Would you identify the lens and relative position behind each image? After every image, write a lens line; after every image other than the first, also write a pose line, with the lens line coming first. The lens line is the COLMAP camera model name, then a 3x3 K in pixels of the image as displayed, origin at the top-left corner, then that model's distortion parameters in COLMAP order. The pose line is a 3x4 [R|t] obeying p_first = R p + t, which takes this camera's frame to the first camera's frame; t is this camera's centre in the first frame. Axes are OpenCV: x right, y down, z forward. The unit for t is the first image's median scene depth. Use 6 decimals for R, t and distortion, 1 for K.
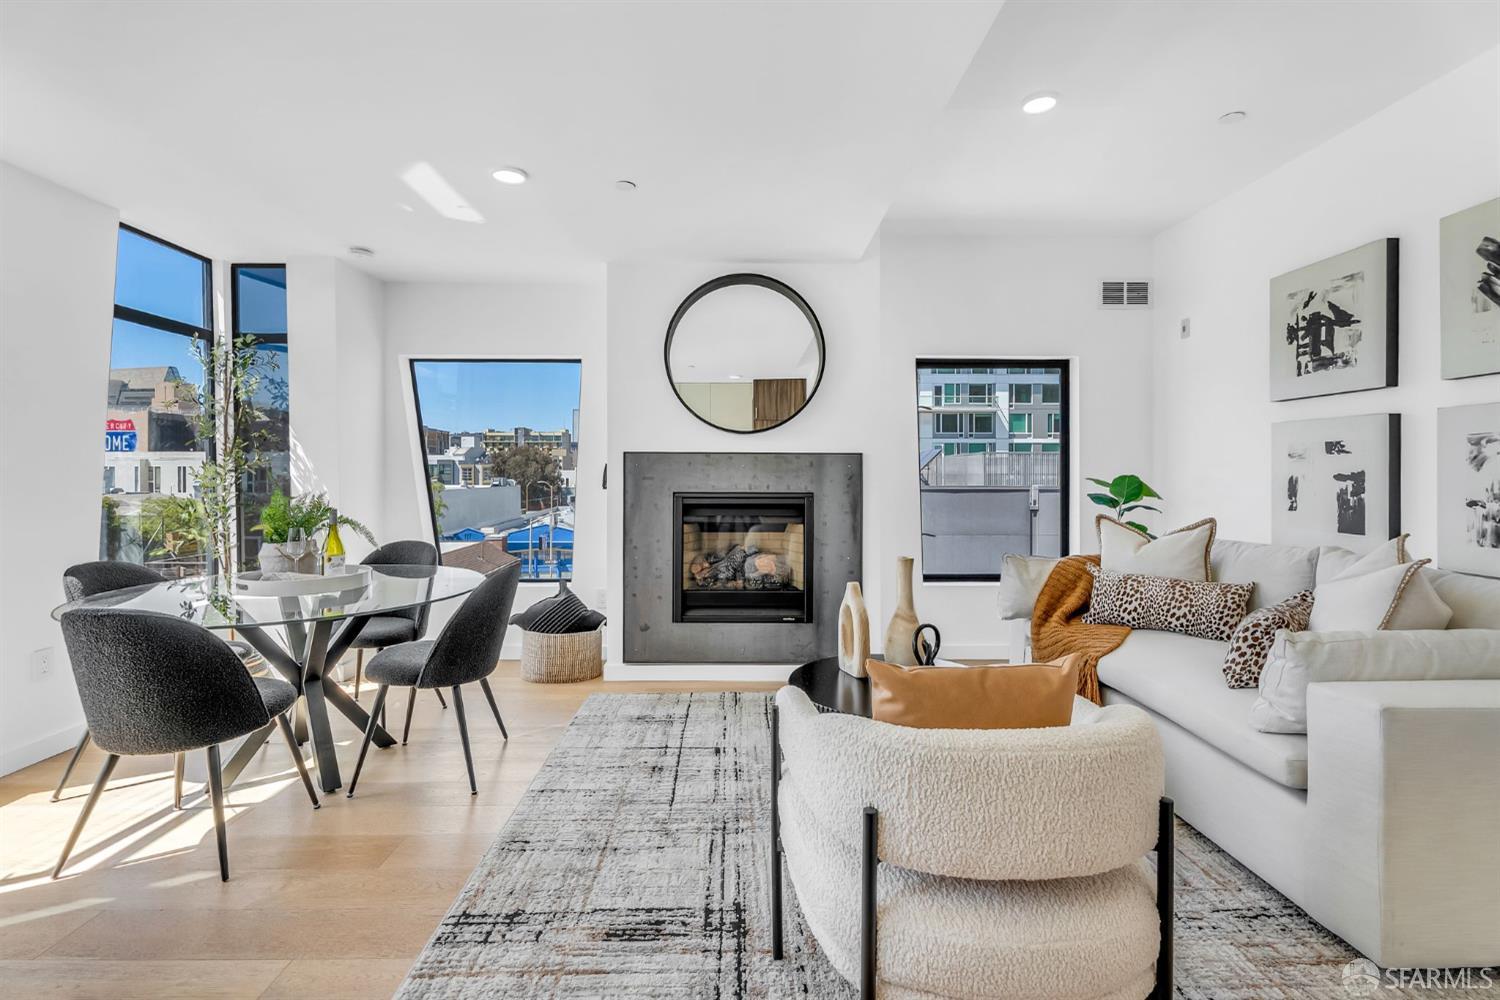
lens RADIAL K [[686.3, 0, 749.5], [0, 686.3, 468.6], [0, 0, 1]] dist [0.000041, -0.000264]
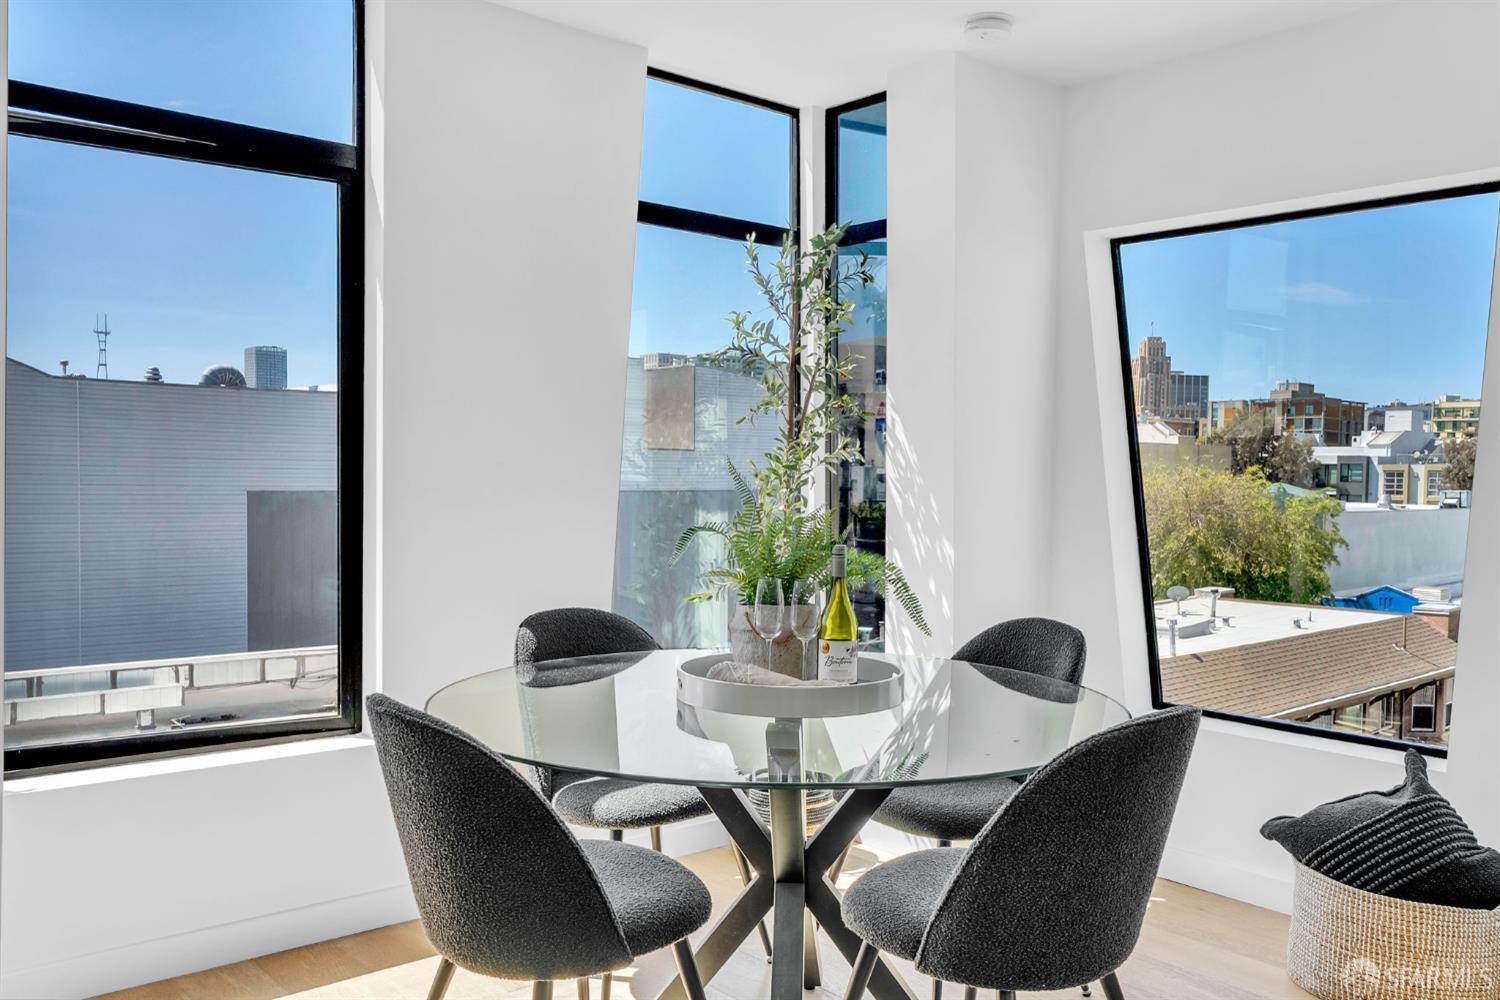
lens RADIAL K [[1248.5, 0, 751.3], [0, 1248.5, 536.3], [0, 0, 1]] dist [-0.006455, -0.003867]
pose [[0.643485, 0.048740, -0.763906, 0.023184], [-0.009142, 0.998389, 0.056000, 0.001971], [0.765404, -0.029051, 0.642893, 0.254007]]
